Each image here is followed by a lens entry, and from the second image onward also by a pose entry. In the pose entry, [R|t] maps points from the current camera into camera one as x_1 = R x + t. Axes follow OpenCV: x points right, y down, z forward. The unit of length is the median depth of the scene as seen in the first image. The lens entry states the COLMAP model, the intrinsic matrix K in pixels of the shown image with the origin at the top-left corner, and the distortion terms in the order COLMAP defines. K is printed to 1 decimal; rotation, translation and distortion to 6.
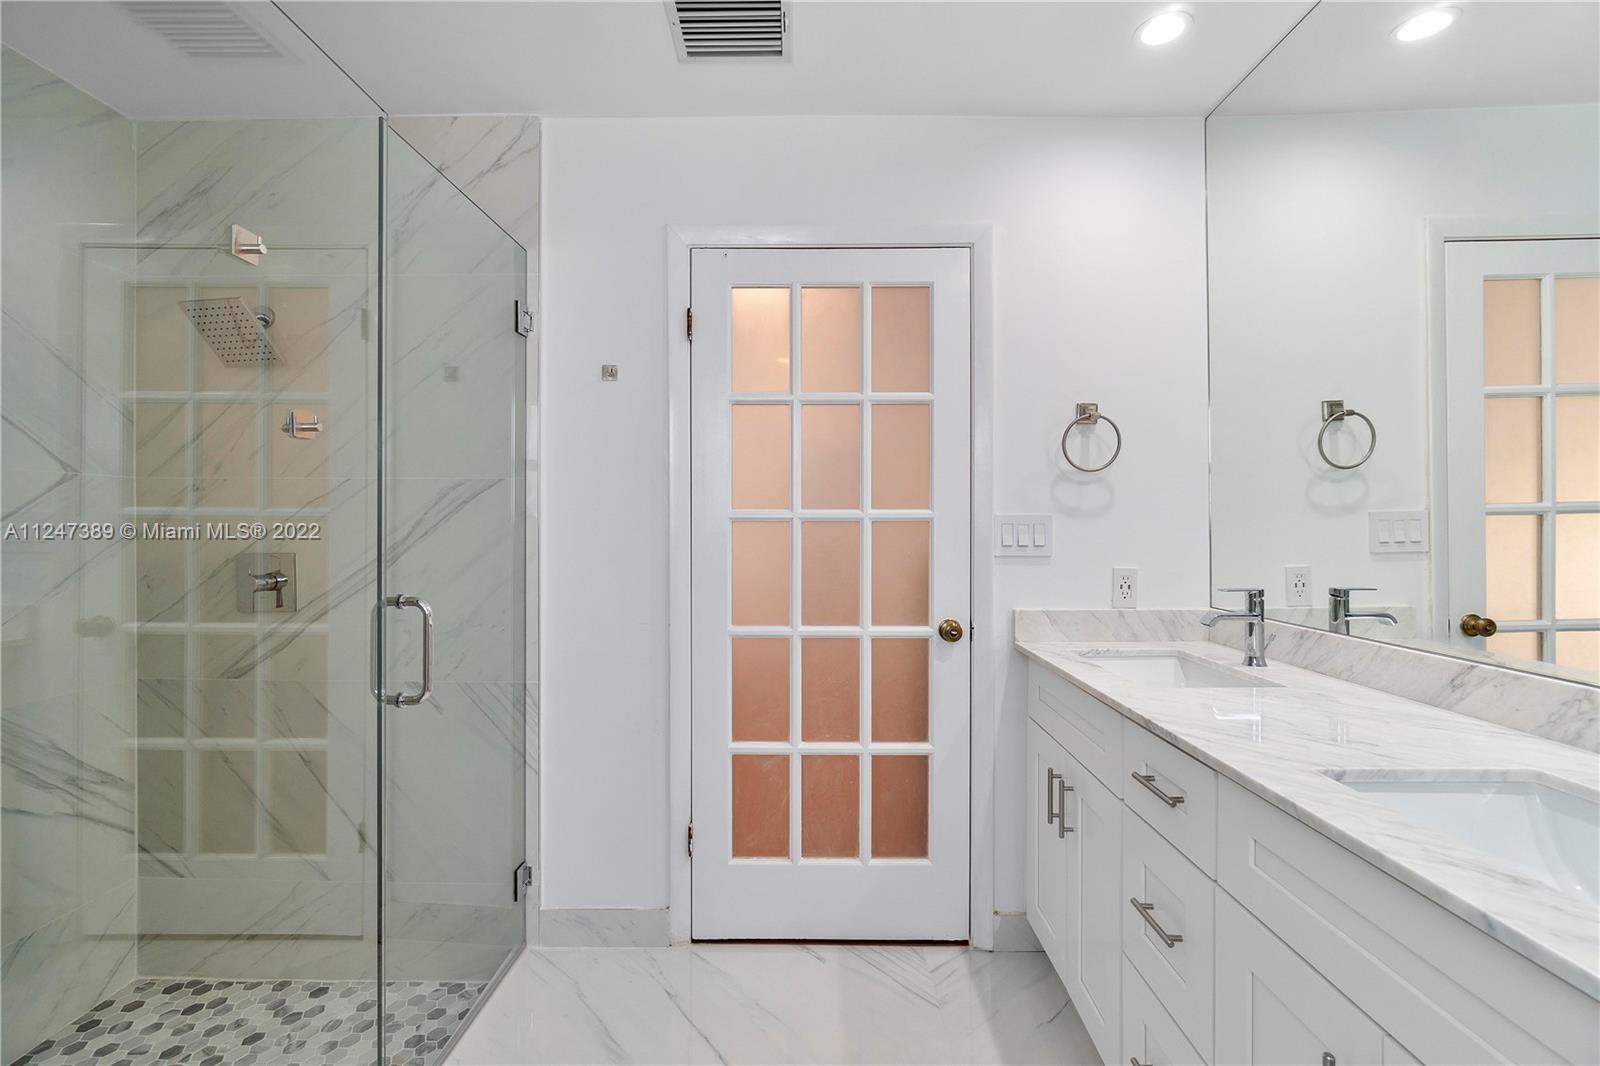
lens RADIAL K [[695.4, 0, 800.9], [0, 695.4, 527.9], [0, 0, 1]] dist [-0.000714, 0.000718]
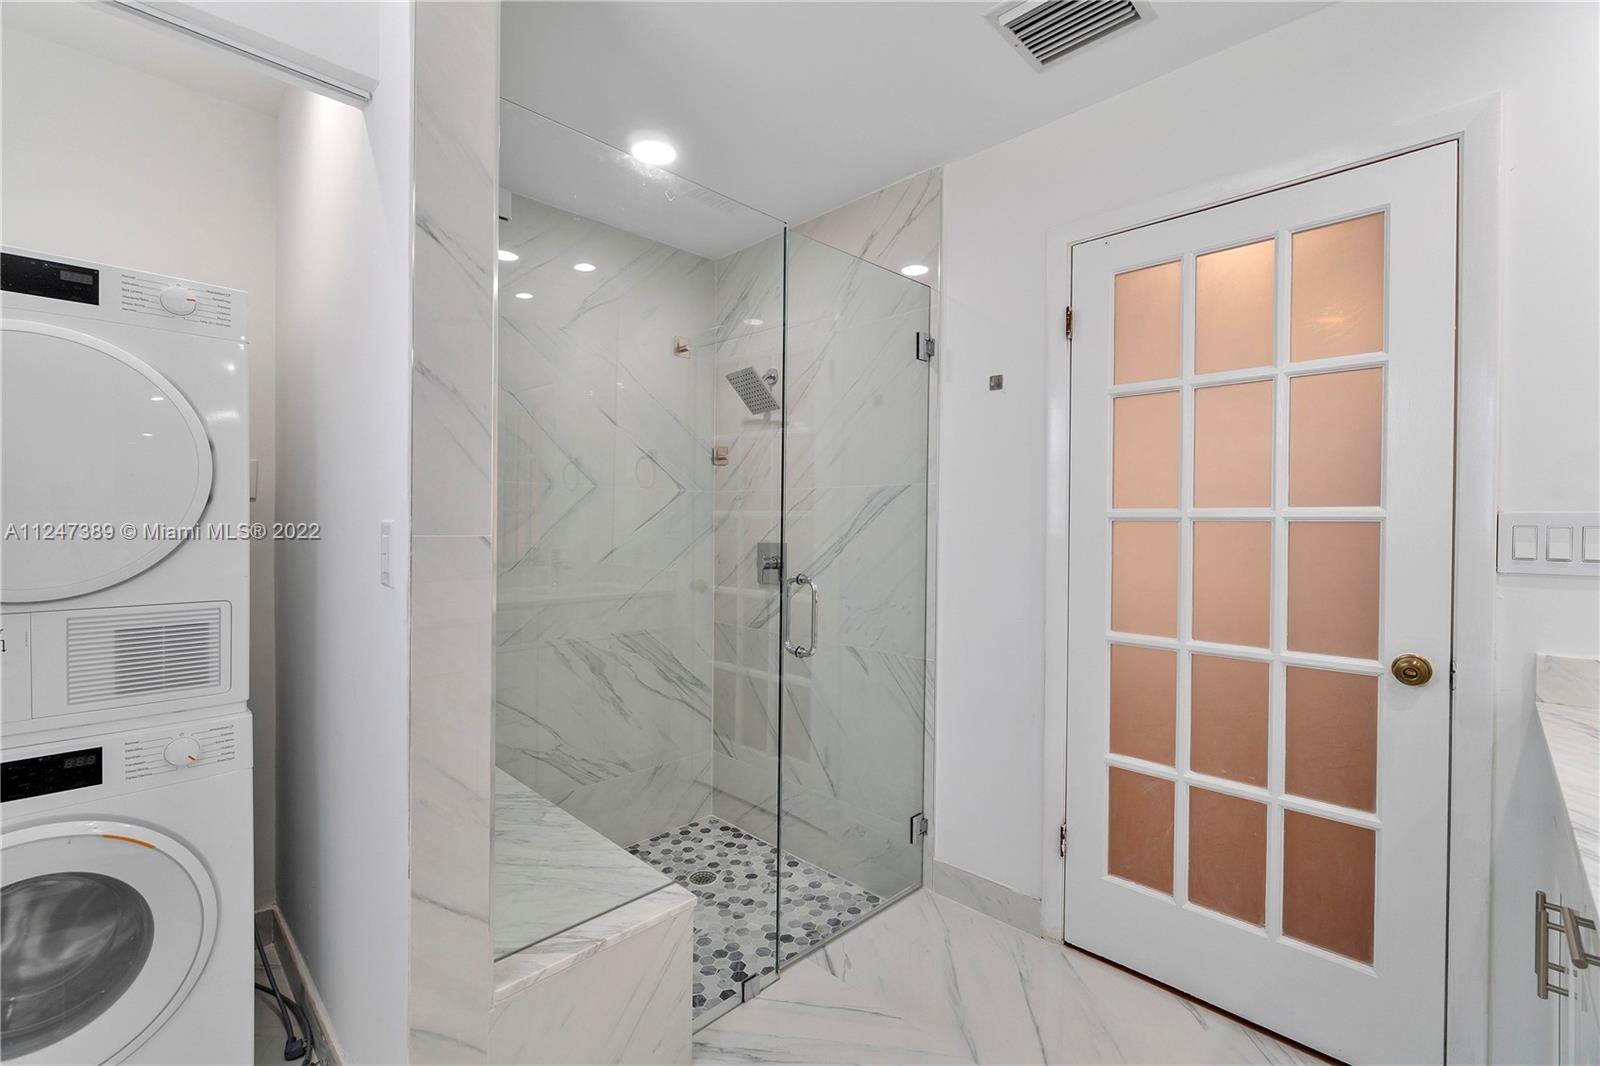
lens RADIAL K [[695.4, 0, 793.7], [0, 695.4, 527.6], [0, 0, 1]] dist [-0.000714, 0.000718]
pose [[0.719050, 0.010107, -0.694884, 0.250727], [-0.010414, 0.999939, 0.003768, 0.000310], [0.694880, 0.004527, 0.719112, 0.012703]]
